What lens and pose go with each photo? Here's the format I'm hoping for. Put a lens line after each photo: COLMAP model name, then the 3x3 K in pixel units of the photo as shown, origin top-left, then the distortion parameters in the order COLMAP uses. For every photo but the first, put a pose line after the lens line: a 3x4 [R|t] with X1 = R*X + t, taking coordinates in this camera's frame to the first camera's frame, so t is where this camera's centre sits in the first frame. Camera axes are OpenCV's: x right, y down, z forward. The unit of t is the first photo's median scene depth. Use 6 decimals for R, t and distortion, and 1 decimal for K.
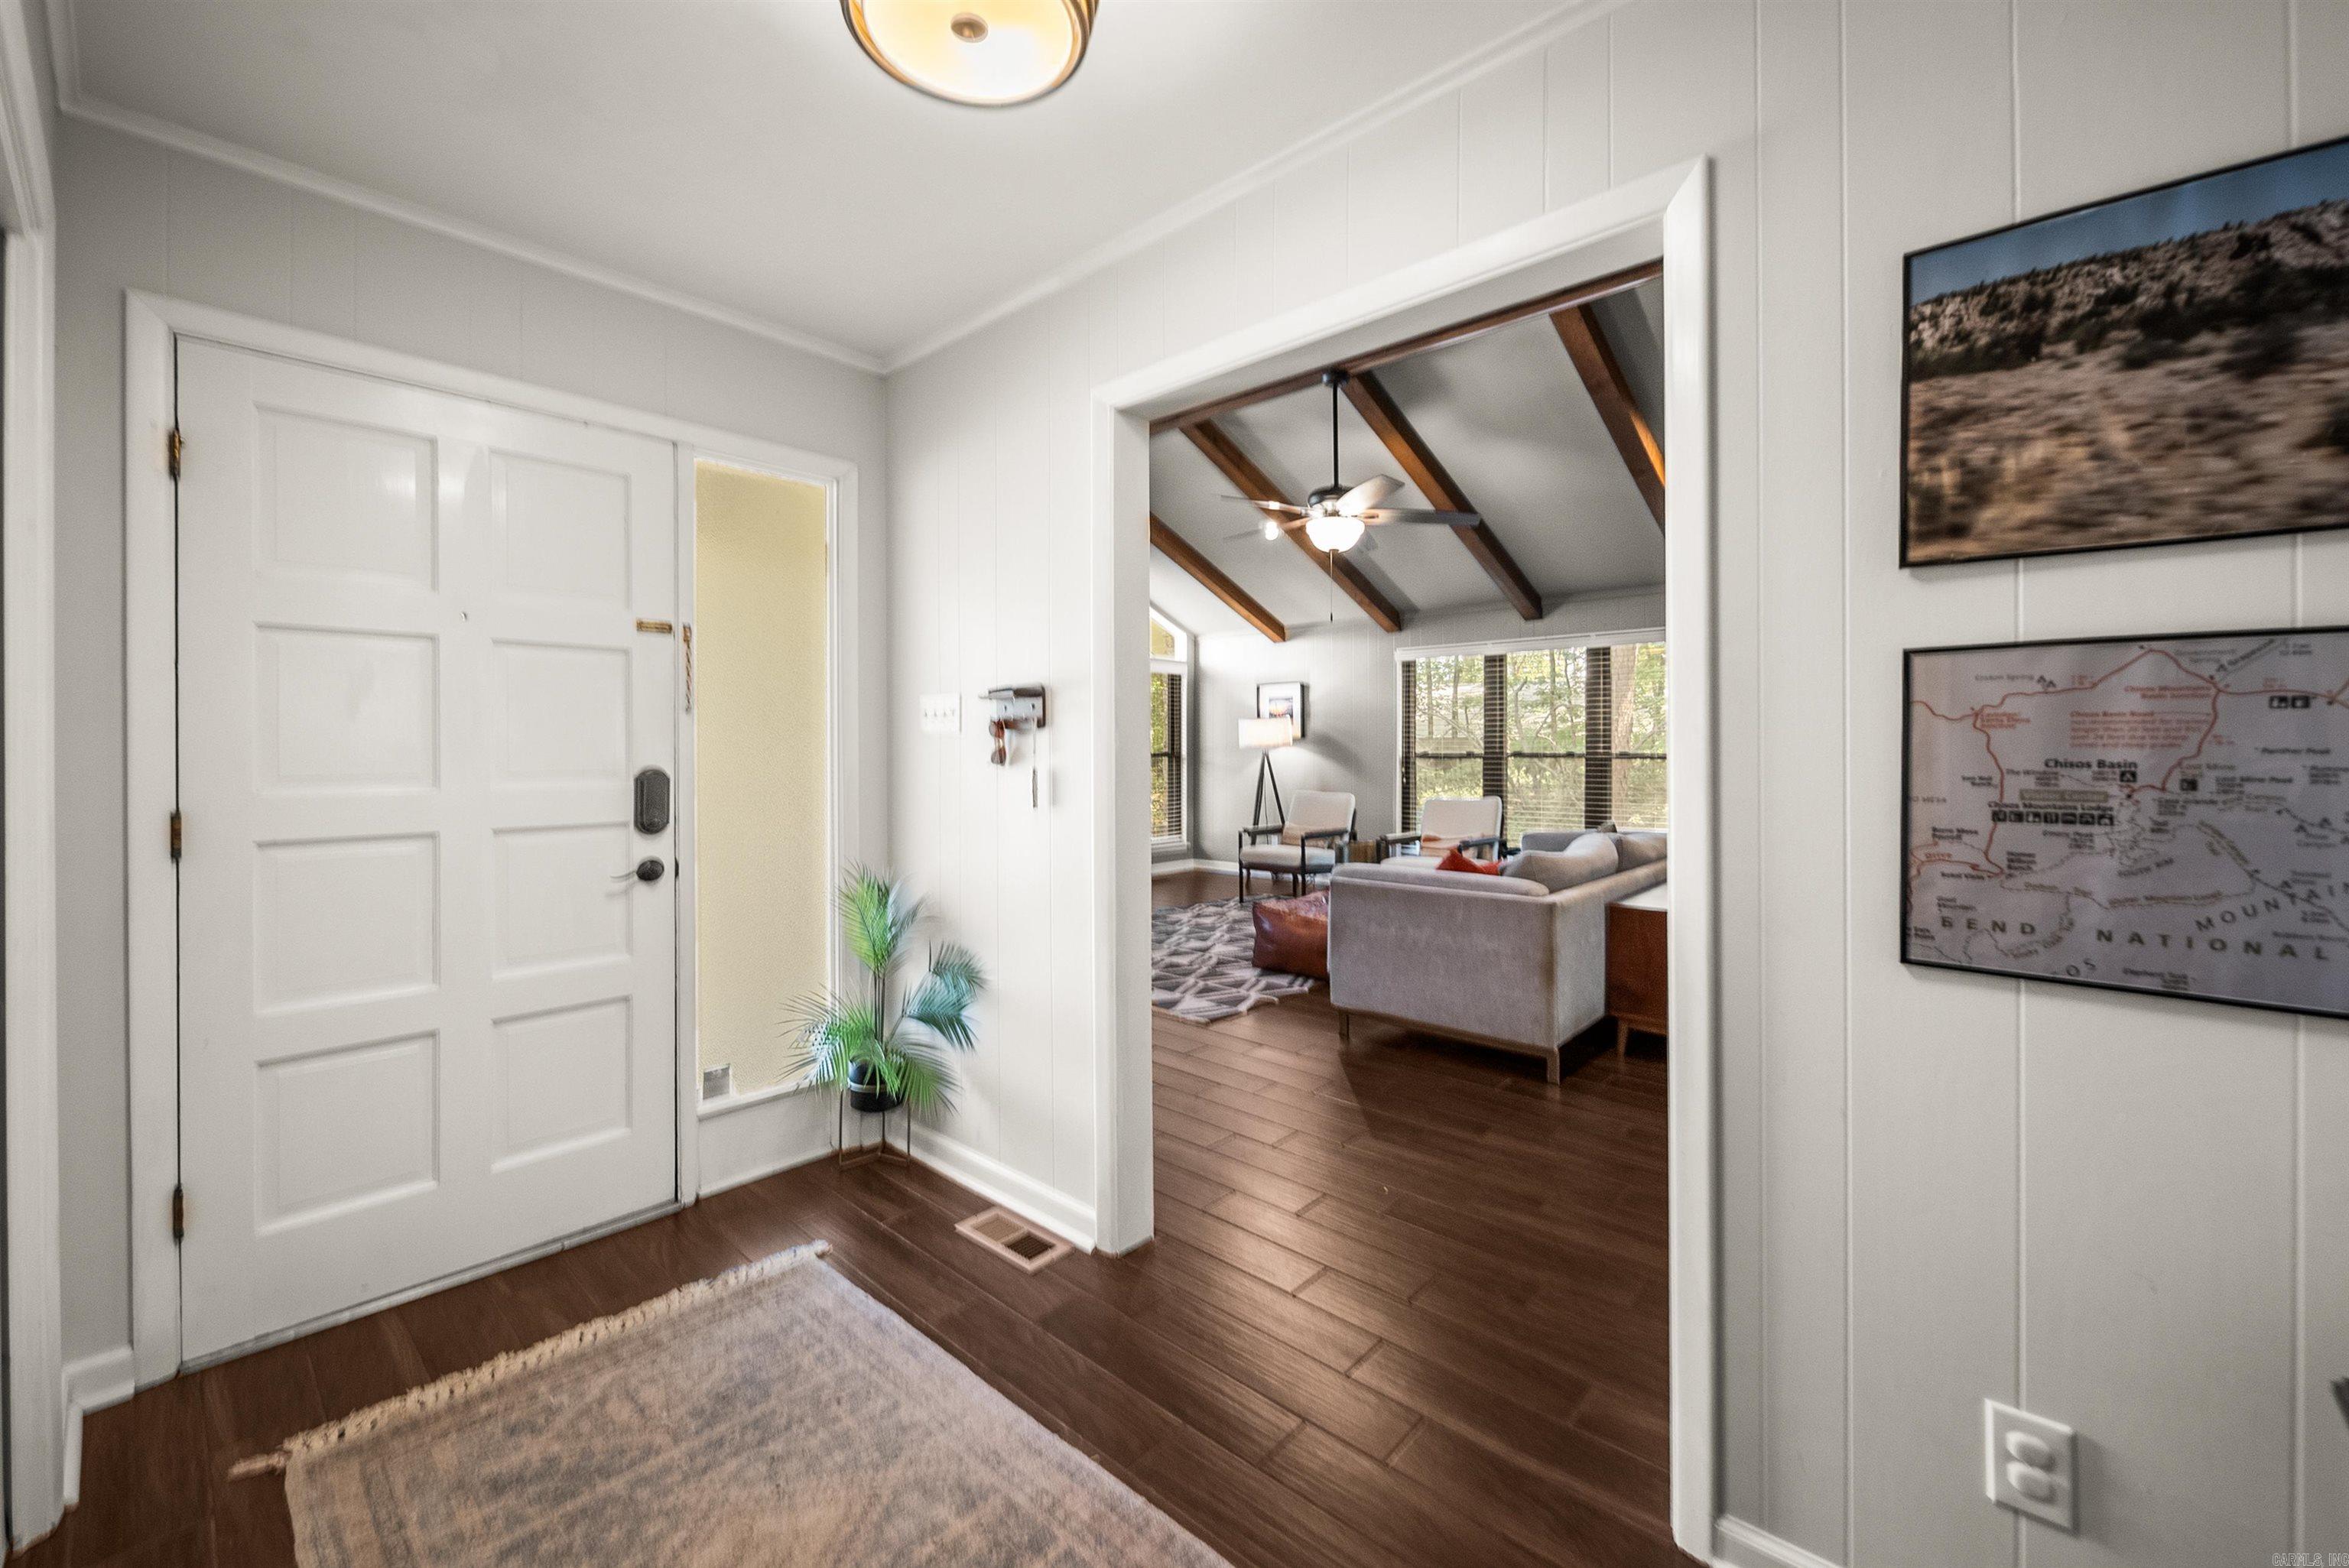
lens RADIAL K [[951.3, 0, 1174.5], [0, 951.3, 784.0], [0, 0, 1]] dist [0.000467, -0.000119]
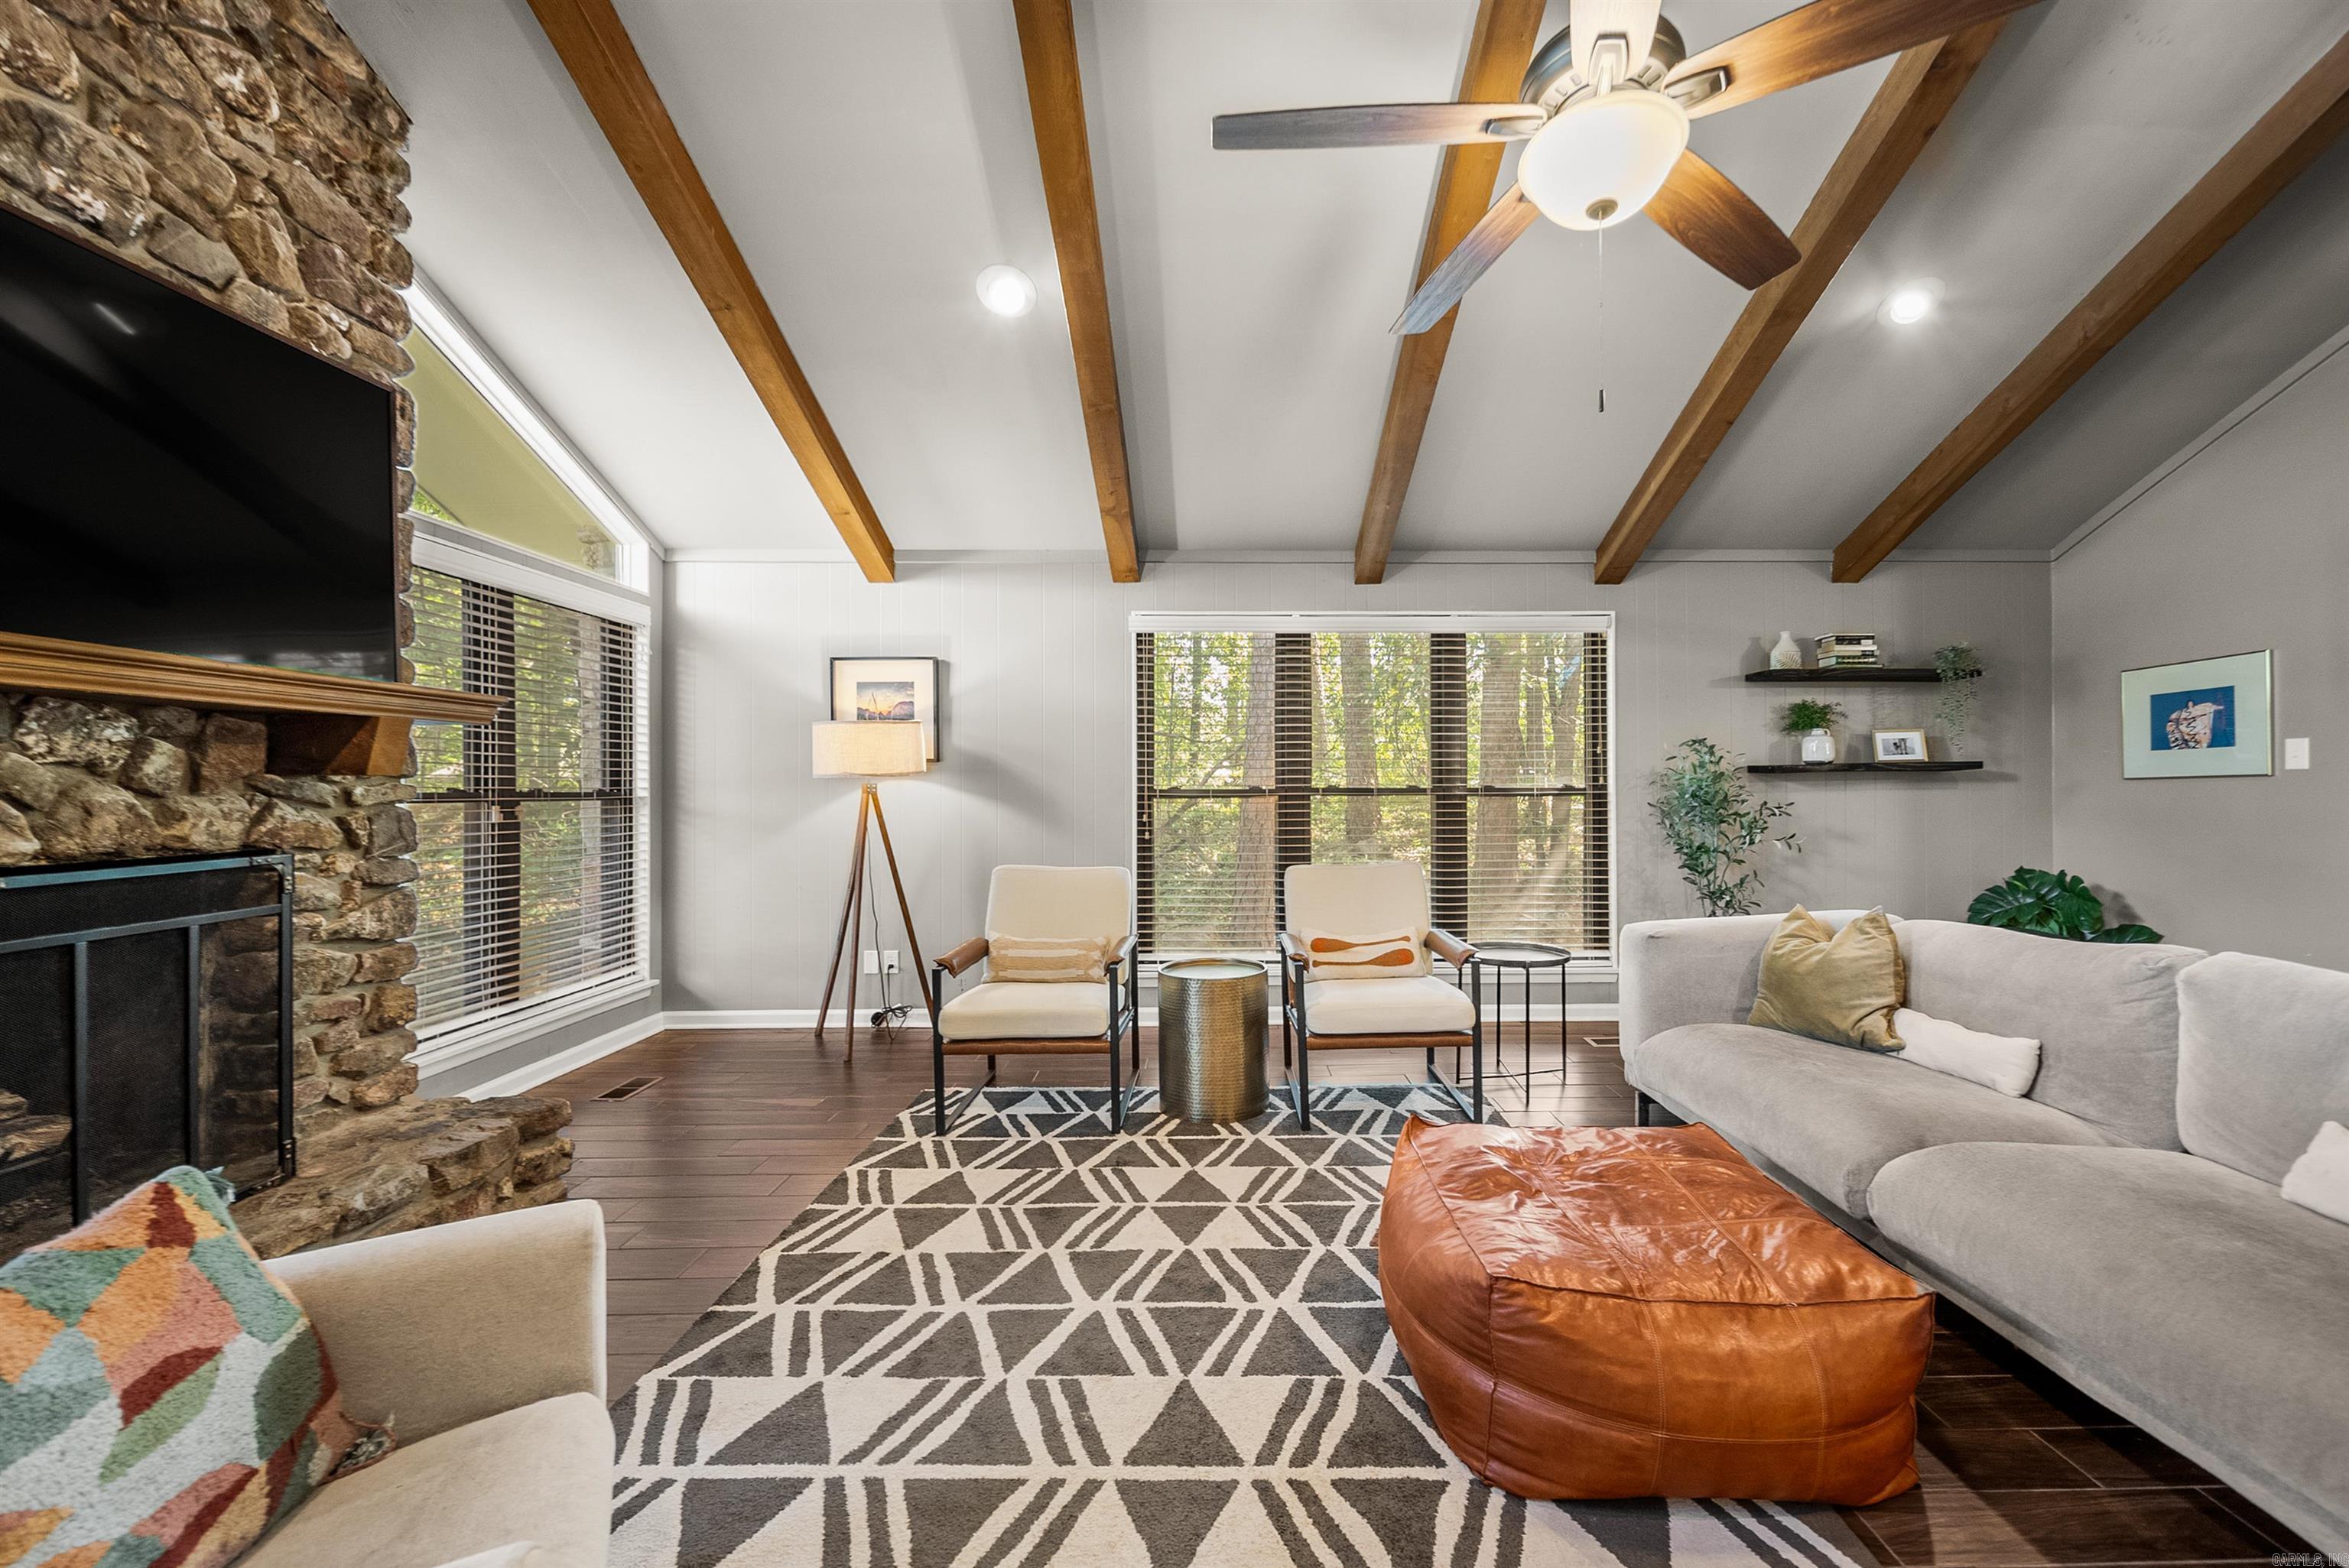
lens RADIAL K [[926.8, 0, 1228.5], [0, 926.8, 801.3], [0, 0, 1]] dist [-0.002994, -0.000363]
pose [[0.713183, 0.000645, 0.700978, -0.114310], [0.028695, 0.999135, -0.030114, -0.005097], [-0.700390, 0.041591, 0.712547, 0.516192]]
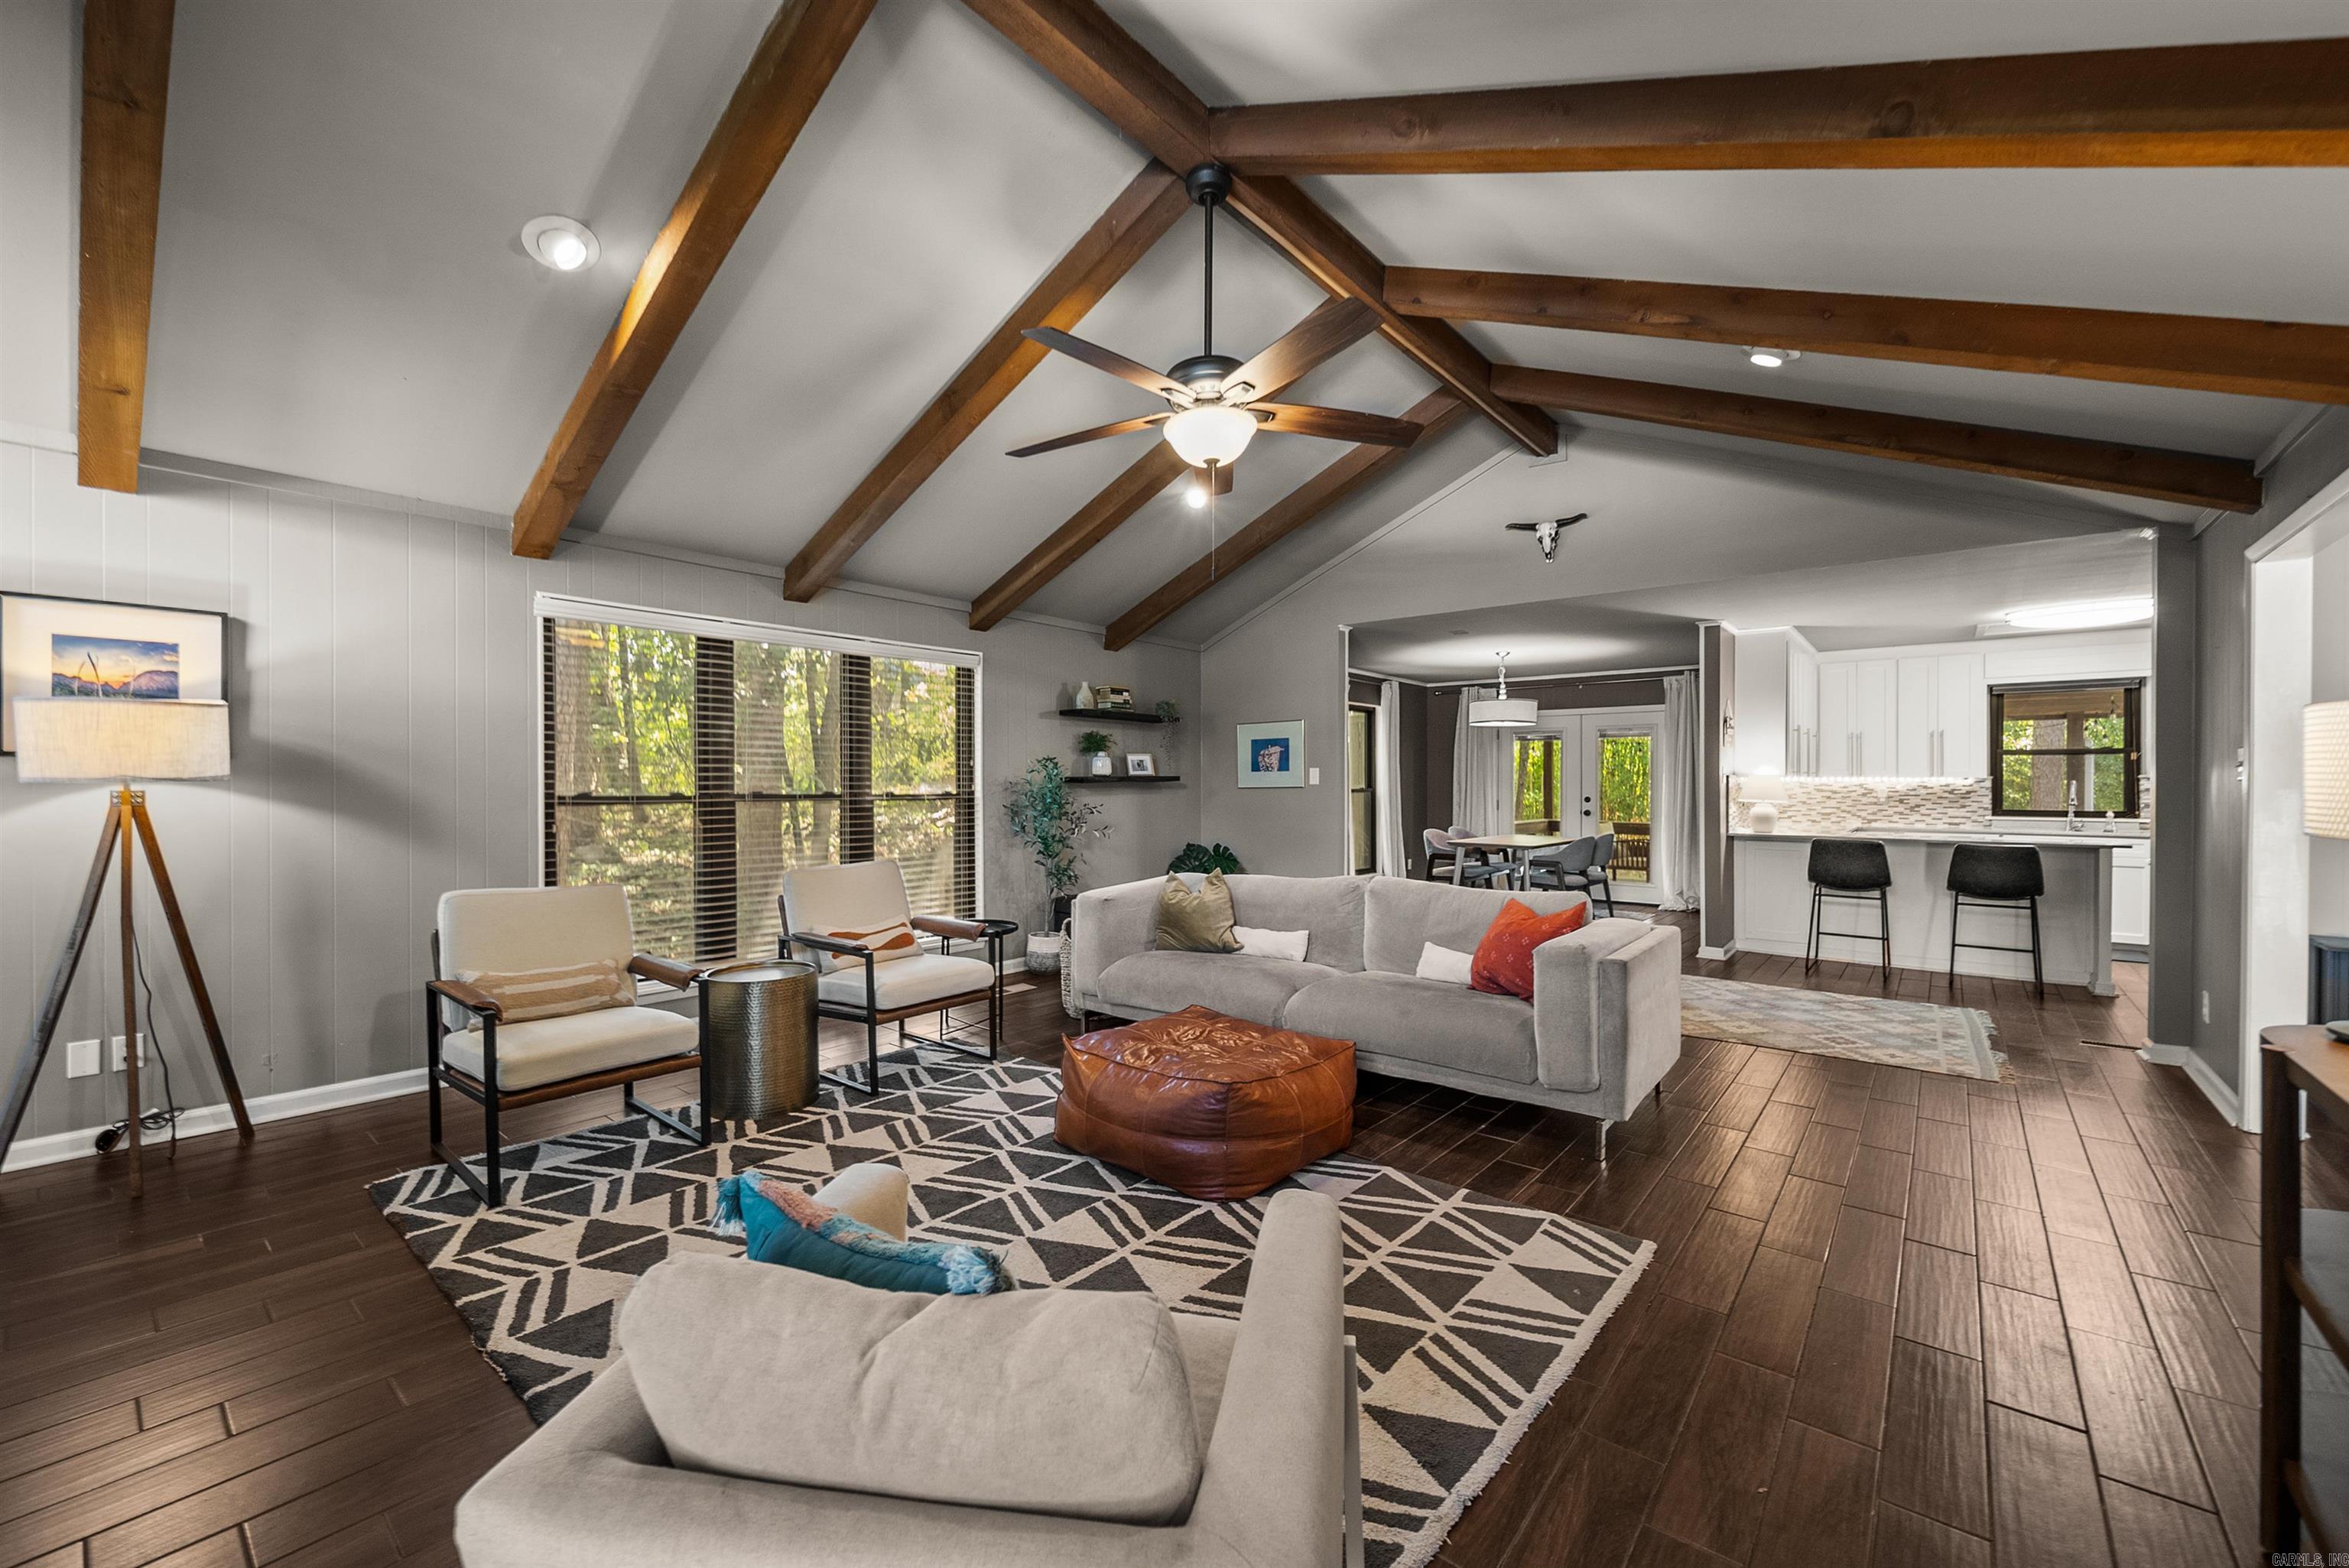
lens RADIAL K [[951.3, 0, 1174.5], [0, 951.3, 784.0], [0, 0, 1]] dist [0.000467, -0.000119]
pose [[-0.070196, 0.011978, 0.997461, -0.275823], [0.045960, 0.998905, -0.008761, -0.016804], [-0.996474, 0.045228, -0.070670, 0.648518]]
